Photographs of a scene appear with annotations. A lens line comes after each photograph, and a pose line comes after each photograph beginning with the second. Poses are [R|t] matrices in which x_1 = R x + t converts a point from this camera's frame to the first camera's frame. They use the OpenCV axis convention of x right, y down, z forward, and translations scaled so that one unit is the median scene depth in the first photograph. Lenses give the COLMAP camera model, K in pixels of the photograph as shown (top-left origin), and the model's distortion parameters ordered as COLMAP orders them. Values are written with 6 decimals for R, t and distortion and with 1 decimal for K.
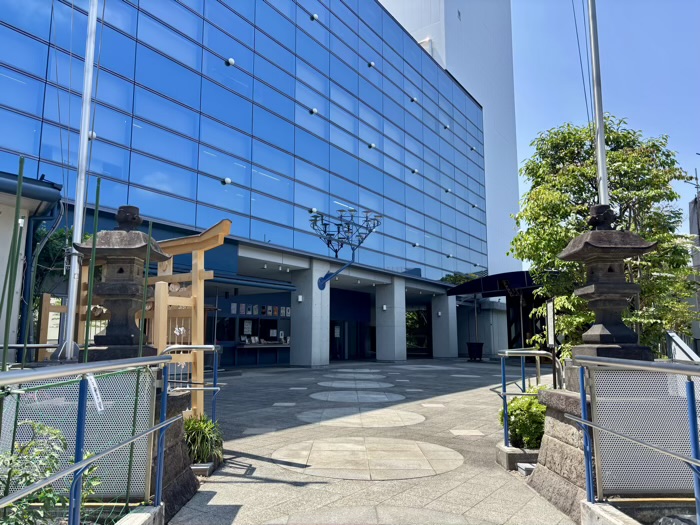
lens RADIAL K [[532.1, 0, 350.0], [0, 532.1, 262.5], [0, 0, 1]] dist [0.044587, -0.000404]
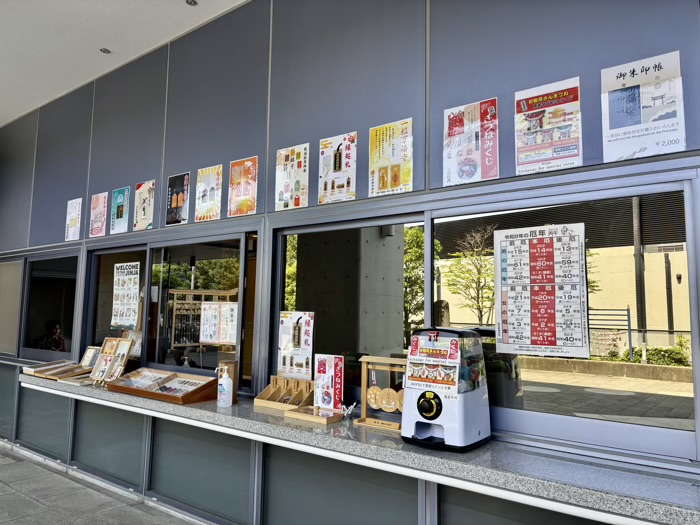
lens RADIAL K [[532.1, 0, 350.0], [0, 532.1, 262.5], [0, 0, 1]] dist [0.044587, -0.000404]
pose [[-0.086424, -0.095805, -0.991641, 0.017227], [0.124878, 0.986473, -0.106189, 0.146780], [0.988401, -0.133011, -0.073291, 1.132776]]
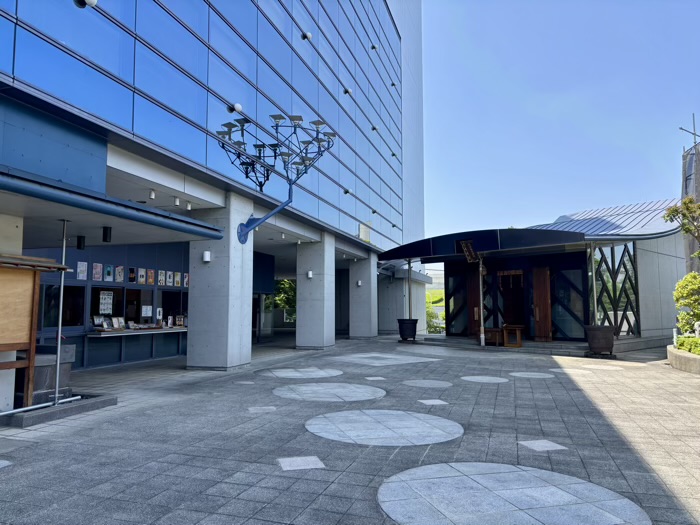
lens RADIAL K [[534.1, 0, 350.0], [0, 534.1, 262.5], [0, 0, 1]] dist [0.005550, -0.000582]
pose [[0.958017, 0.023780, 0.285724, -0.102421], [-0.039910, 0.997913, 0.050761, 0.034555], [-0.283921, -0.060033, 0.956967, 0.345613]]
